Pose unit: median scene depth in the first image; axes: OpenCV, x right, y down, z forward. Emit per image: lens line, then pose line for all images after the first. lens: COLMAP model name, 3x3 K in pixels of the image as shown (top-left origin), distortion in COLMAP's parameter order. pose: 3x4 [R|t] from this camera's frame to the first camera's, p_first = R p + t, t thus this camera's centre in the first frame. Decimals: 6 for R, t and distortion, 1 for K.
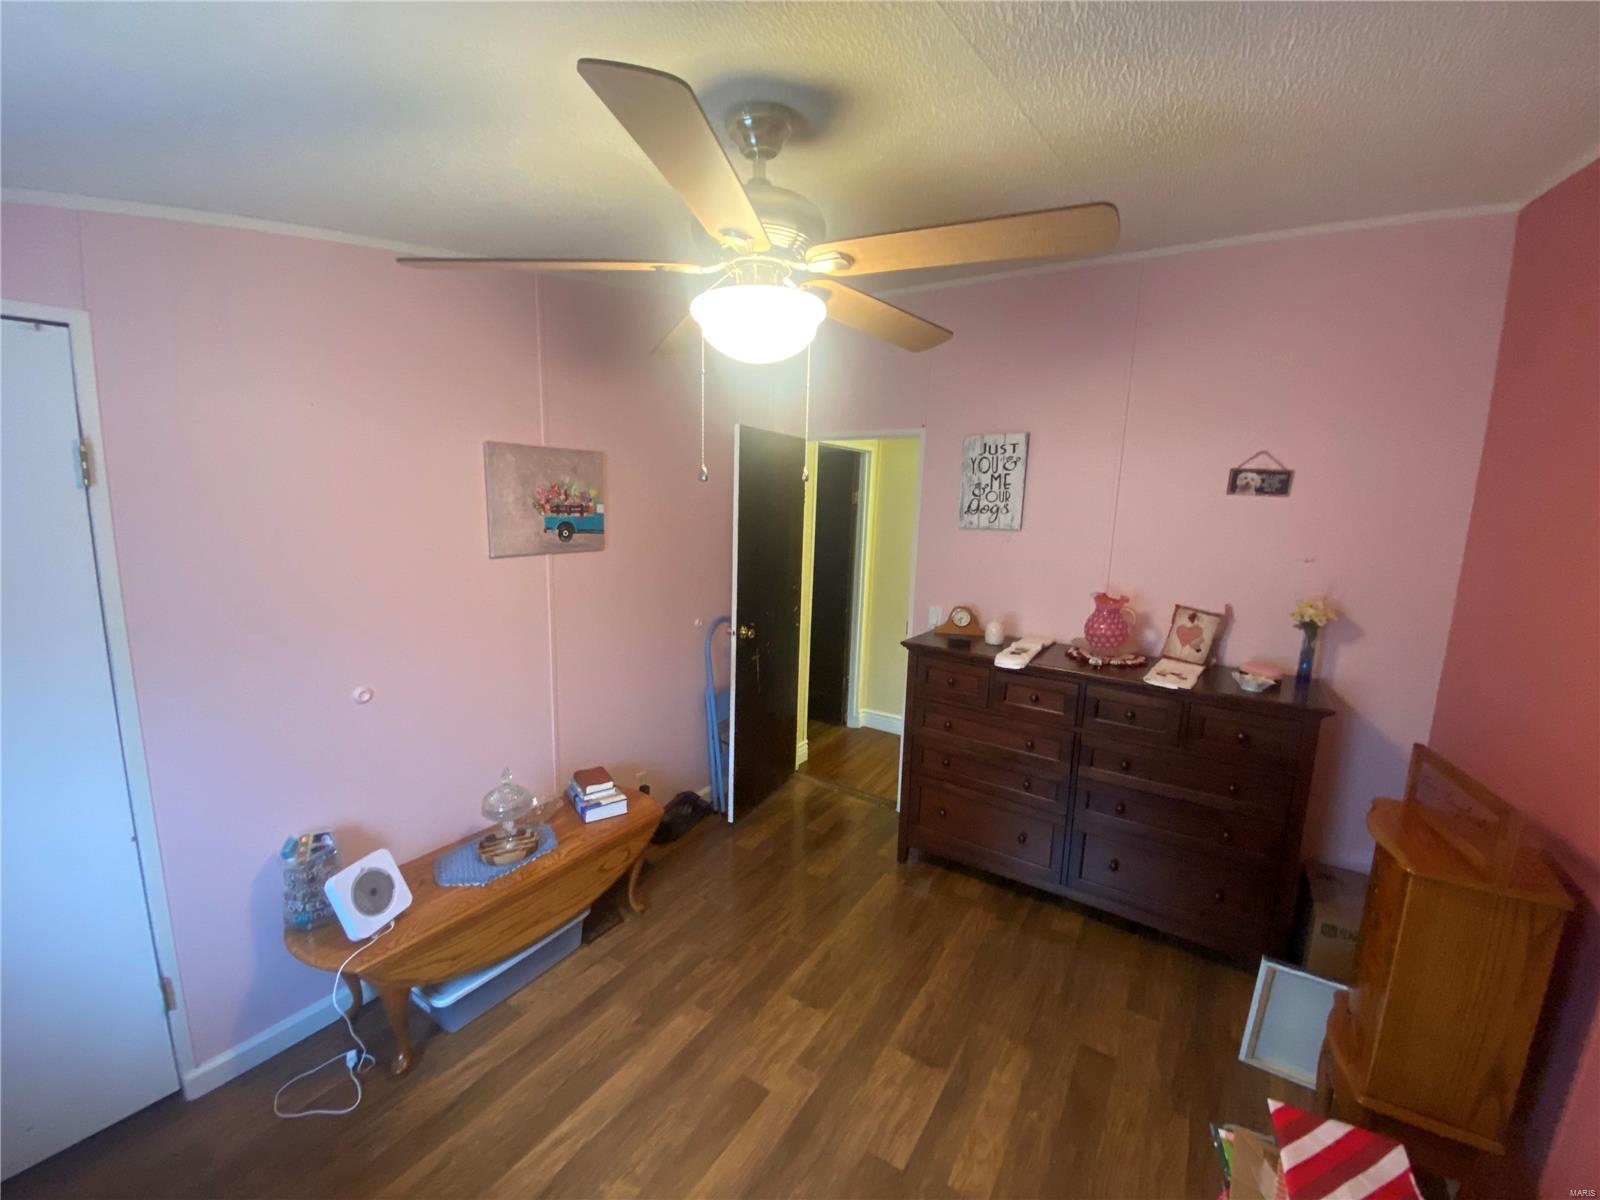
lens RADIAL K [[632.6, 0, 800.0], [0, 632.6, 600.0], [0, 0, 1]] dist [-0.002363, -0.009965]
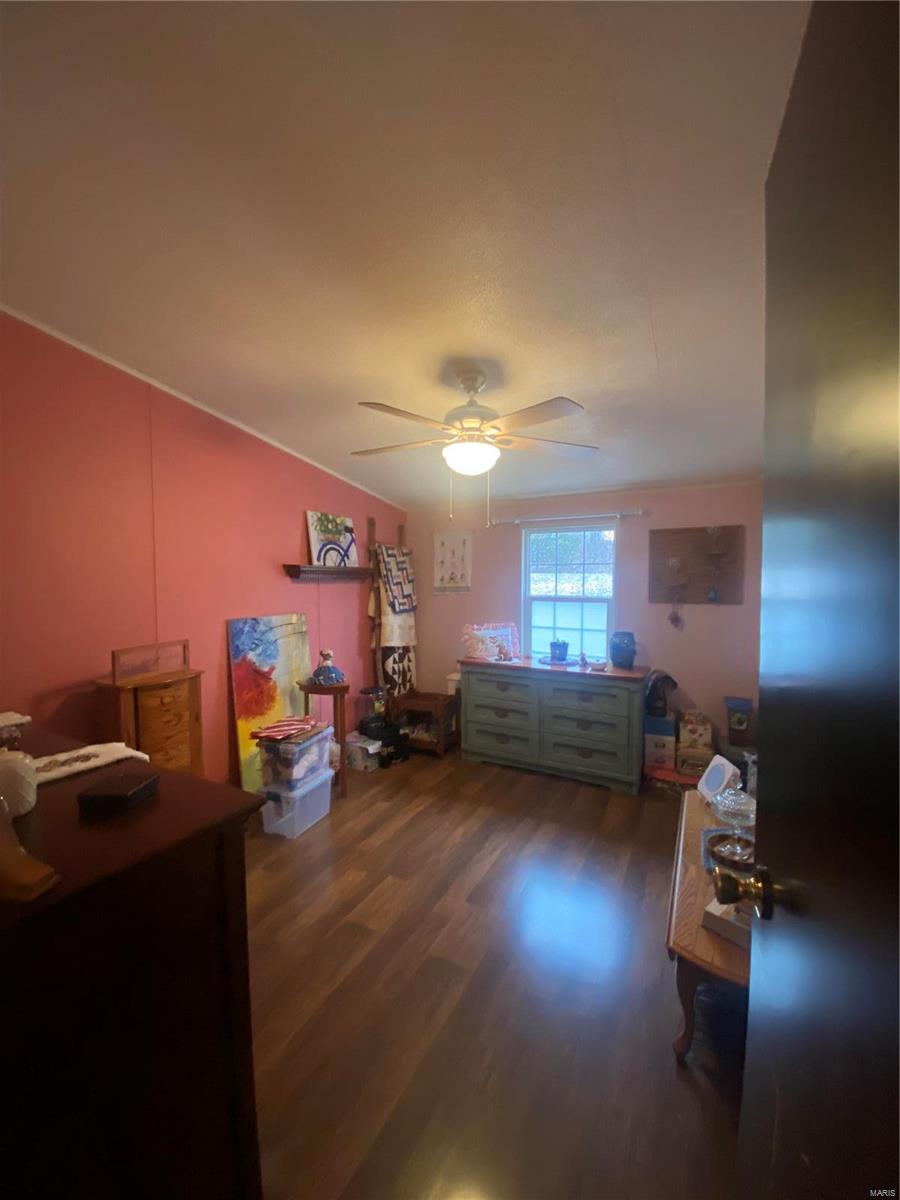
lens RADIAL K [[474.4, 0, 434.6], [0, 474.4, 600.2], [0, 0, 1]] dist [-0.002363, -0.009965]
pose [[-0.998814, -0.019645, -0.044540, 0.070605], [-0.028158, 0.979511, 0.199414, -0.142213], [0.039710, 0.200431, -0.978903, 1.476874]]
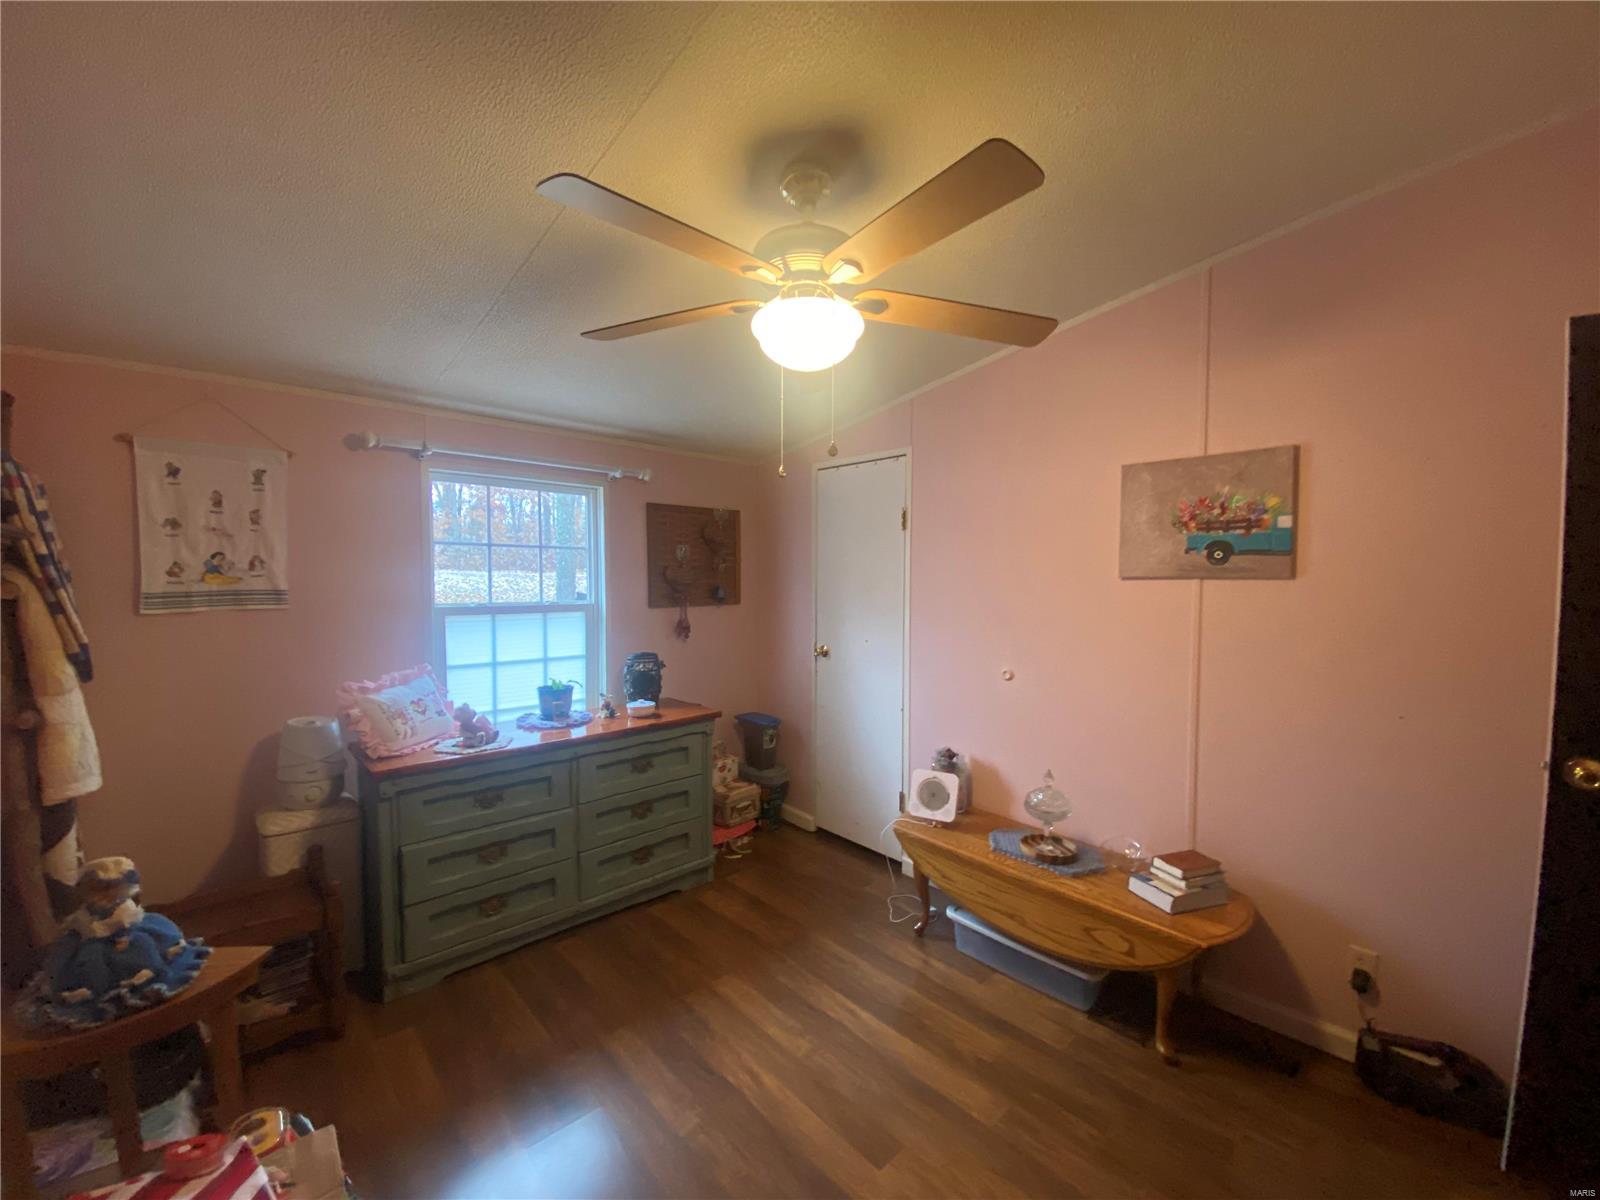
lens RADIAL K [[632.6, 0, 800.0], [0, 632.6, 600.0], [0, 0, 1]] dist [-0.002363, -0.009965]
pose [[-0.241160, 0.012406, -0.970406, 0.579837], [-0.161155, 0.985524, 0.052649, -0.003065], [0.957012, 0.169082, -0.235669, 0.709384]]
